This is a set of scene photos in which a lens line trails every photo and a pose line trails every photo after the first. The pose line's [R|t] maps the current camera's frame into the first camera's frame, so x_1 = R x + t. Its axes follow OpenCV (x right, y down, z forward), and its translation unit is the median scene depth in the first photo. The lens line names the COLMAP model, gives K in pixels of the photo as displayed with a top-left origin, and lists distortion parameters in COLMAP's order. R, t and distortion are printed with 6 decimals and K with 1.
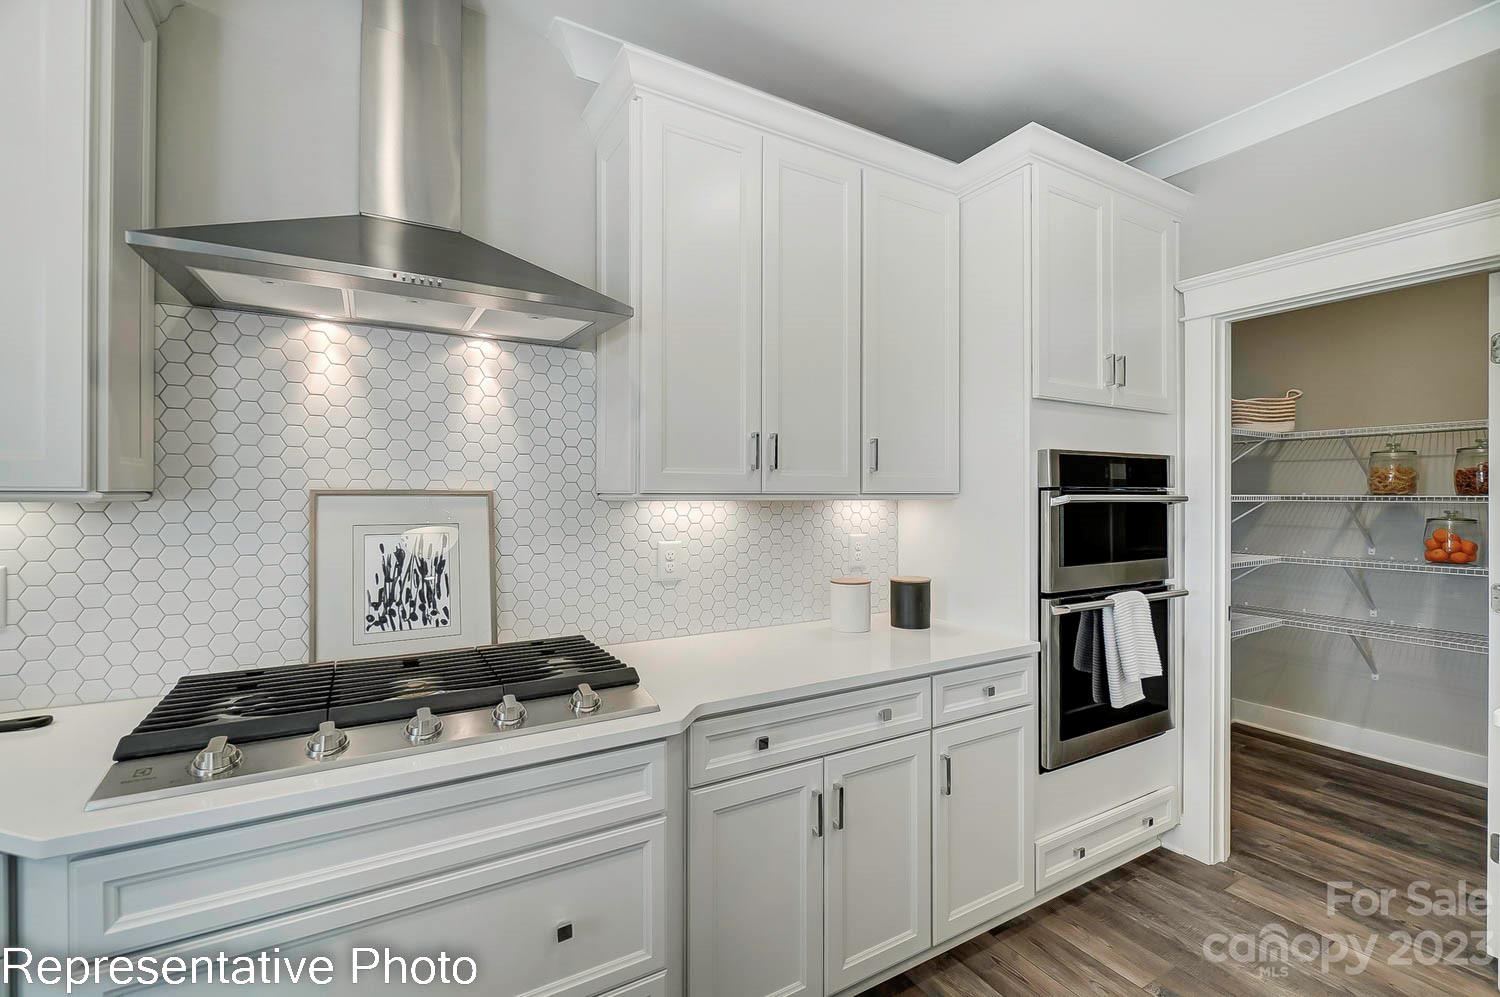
lens RADIAL K [[665.9, 0, 750.0], [0, 665.9, 498.5], [0, 0, 1]] dist [-0.001771, -0.000367]
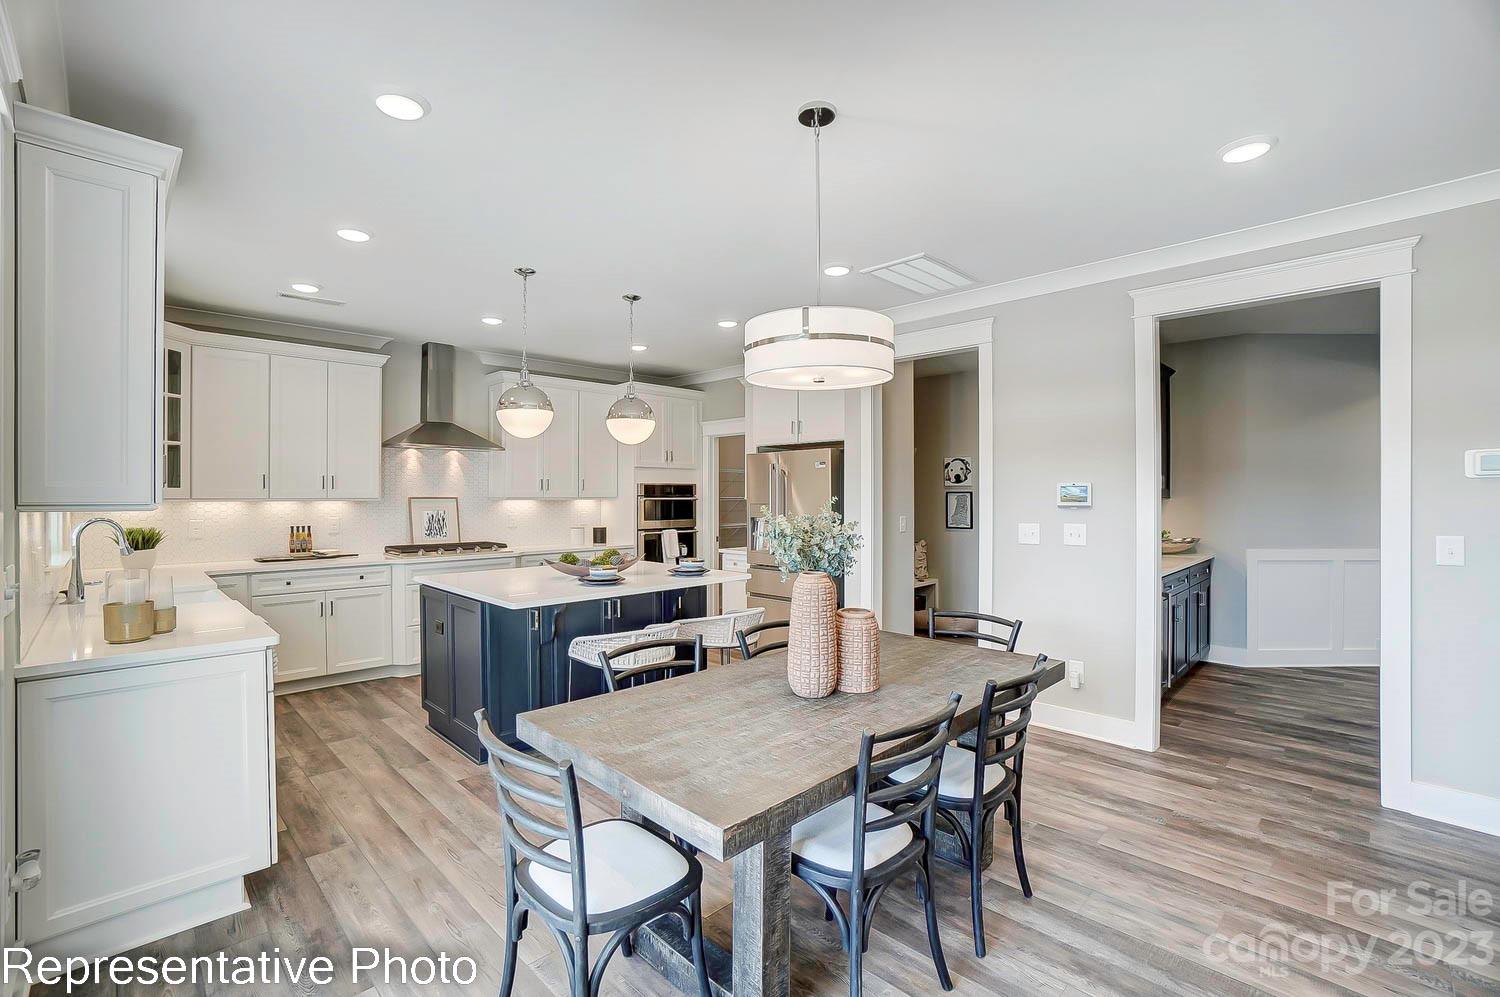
lens RADIAL K [[646.8, 0, 737.8], [0, 646.8, 495.3], [0, 0, 1]] dist [-0.071305, 0.019461]
pose [[0.972137, -0.002378, 0.234403, 0.169791], [0.003662, 0.999981, -0.005041, -0.000130], [-0.234387, 0.005759, 0.972126, -1.881079]]
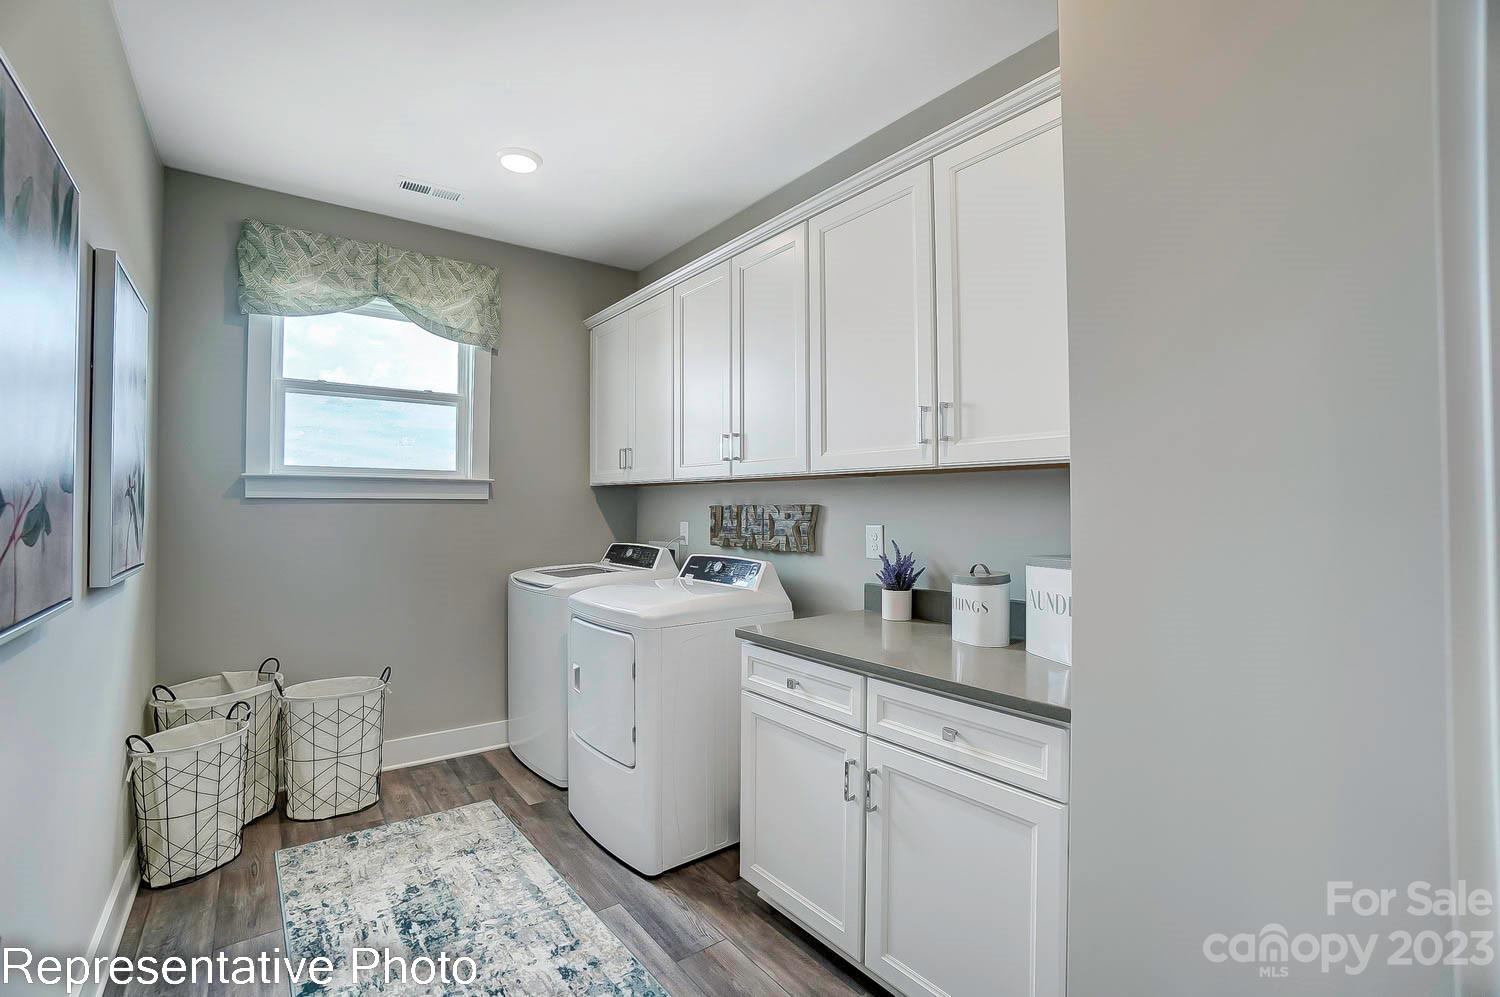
lens RADIAL K [[646.8, 0, 737.8], [0, 646.8, 495.3], [0, 0, 1]] dist [-0.071305, 0.019461]
pose [[0.112845, -0.009847, -0.993564, 0.889602], [0.000469, 0.999951, -0.009857, 0.025459], [0.993613, 0.000646, 0.112844, 0.580591]]
